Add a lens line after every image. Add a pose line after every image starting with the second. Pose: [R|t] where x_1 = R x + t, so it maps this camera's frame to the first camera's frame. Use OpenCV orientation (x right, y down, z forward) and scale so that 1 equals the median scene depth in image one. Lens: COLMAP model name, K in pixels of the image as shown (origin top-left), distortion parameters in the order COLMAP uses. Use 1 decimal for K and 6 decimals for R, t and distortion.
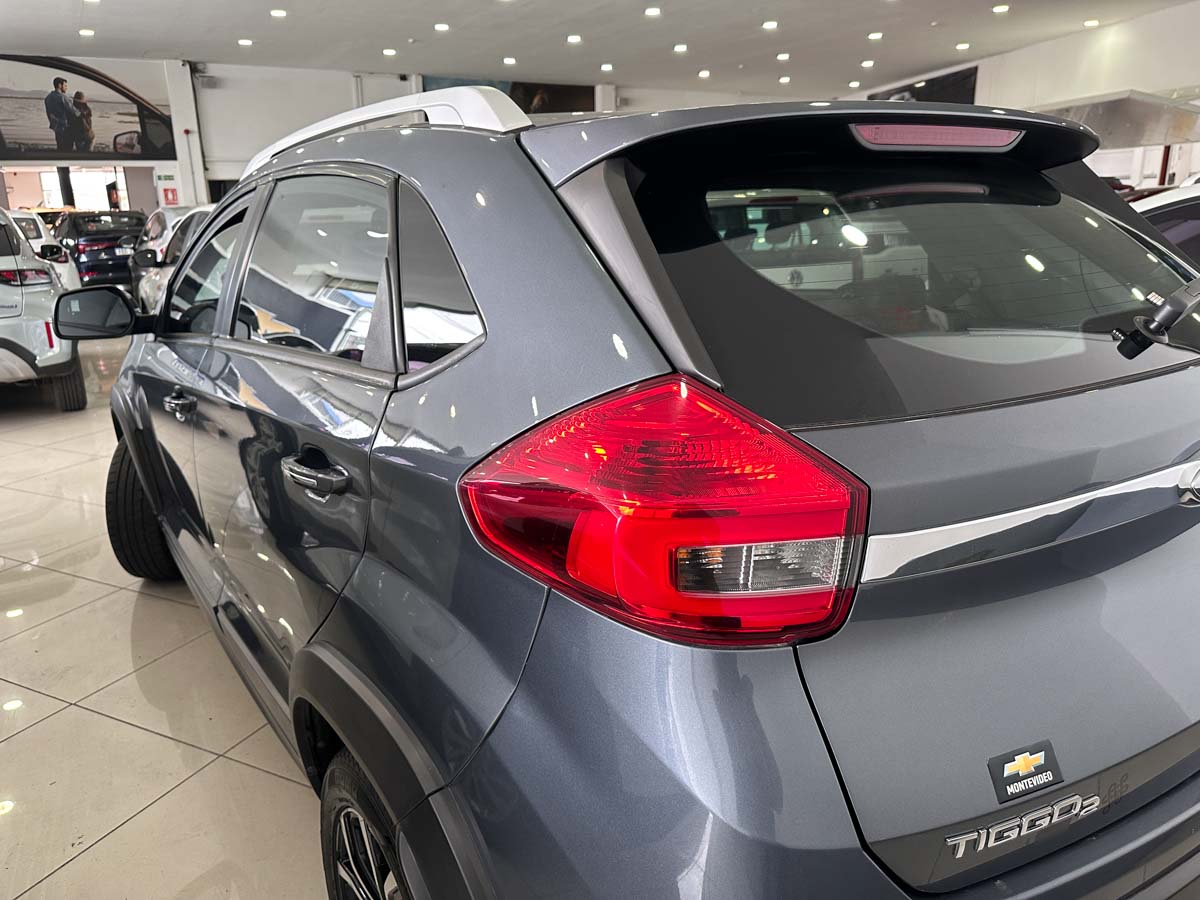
lens RADIAL K [[875.5, 0, 590.5], [0, 875.5, 446.5], [0, 0, 1]] dist [-0.002900, -0.008273]
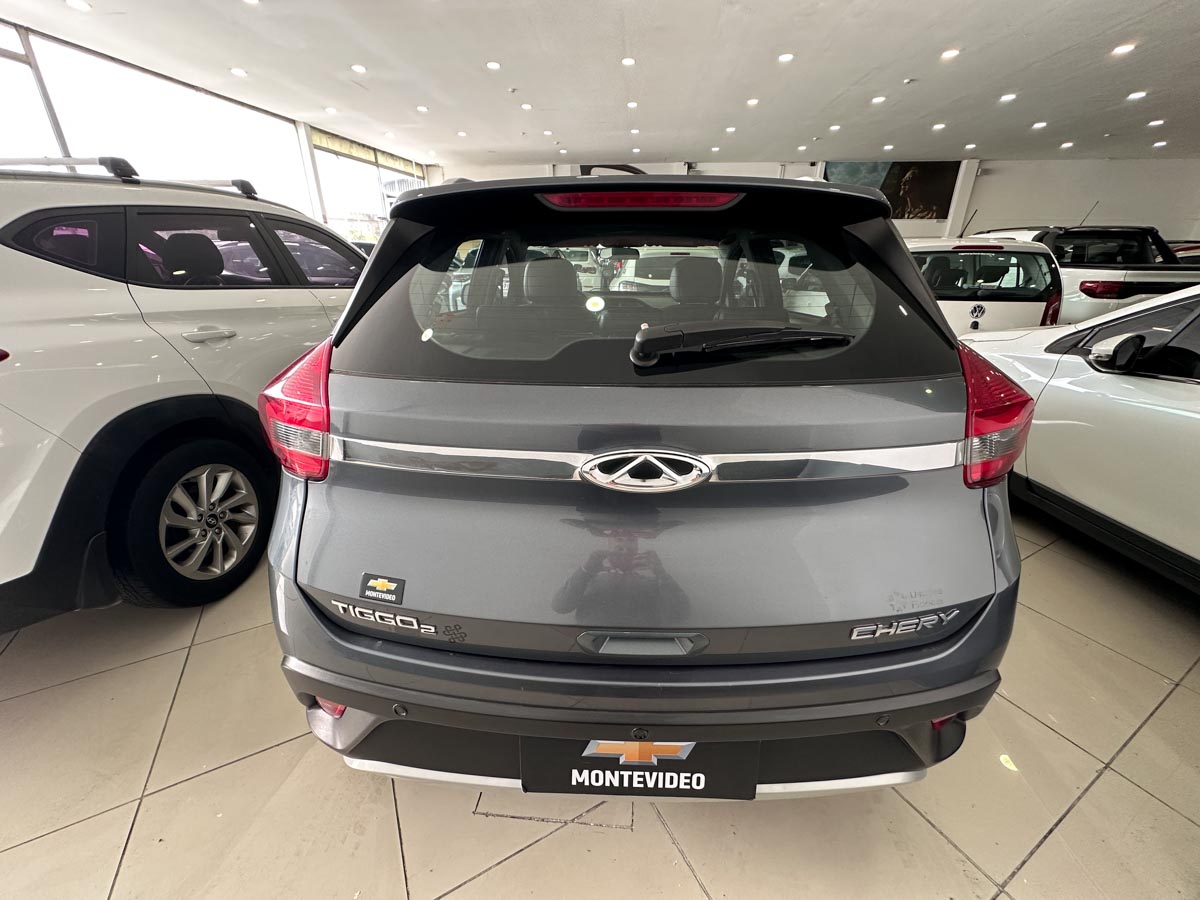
lens RADIAL K [[484.1, 0, 597.0], [0, 484.1, 448.4], [0, 0, 1]] dist [-0.002993, 0.000876]
pose [[0.810866, 0.242892, -0.532446, 0.070086], [-0.173767, 0.968700, 0.177273, -0.007790], [0.558839, -0.051223, 0.827693, 0.024845]]
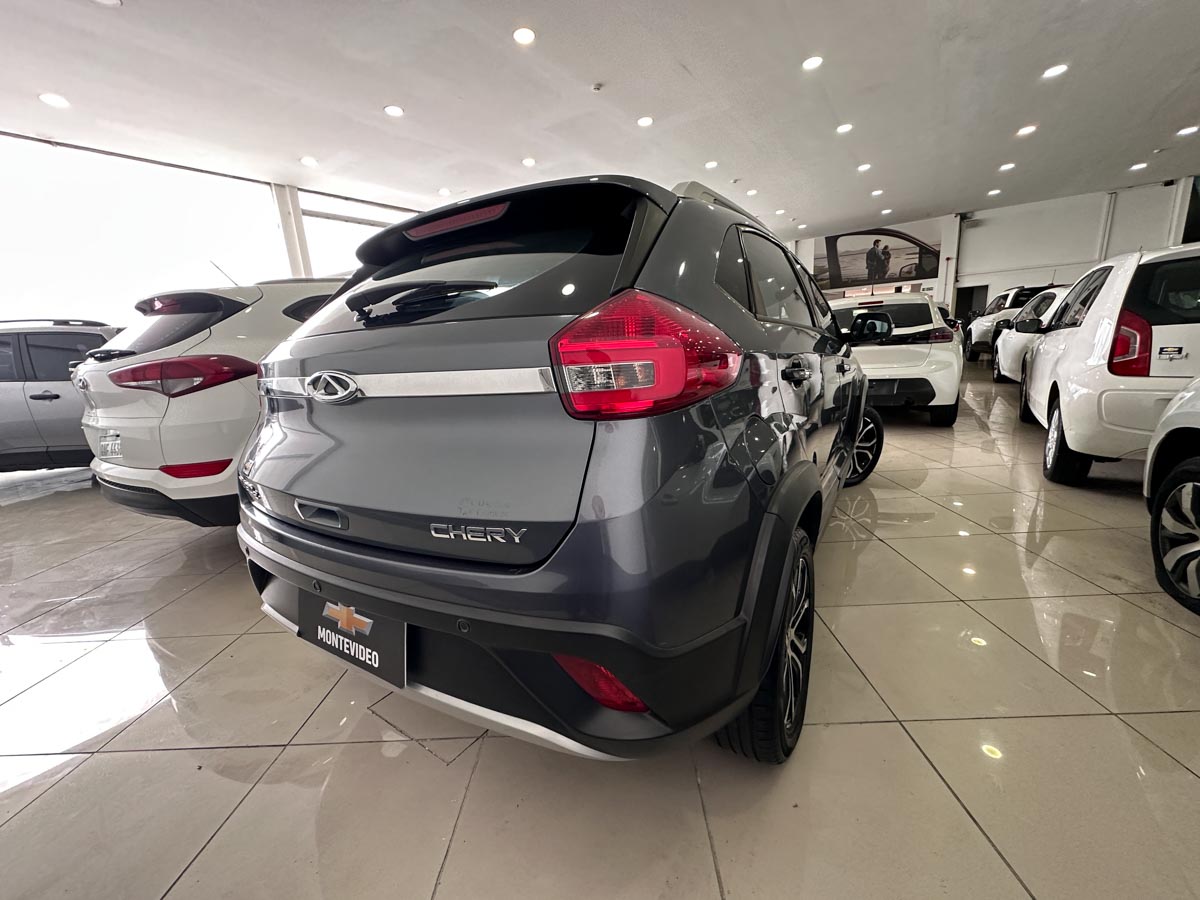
lens RADIAL K [[484.1, 0, 593.1], [0, 484.1, 446.4], [0, 0, 1]] dist [-0.002993, 0.000876]
pose [[0.412263, 0.188560, -0.891339, 0.127656], [-0.190063, 0.974622, 0.118270, -0.005048], [0.891019, 0.120652, 0.437638, 0.071063]]
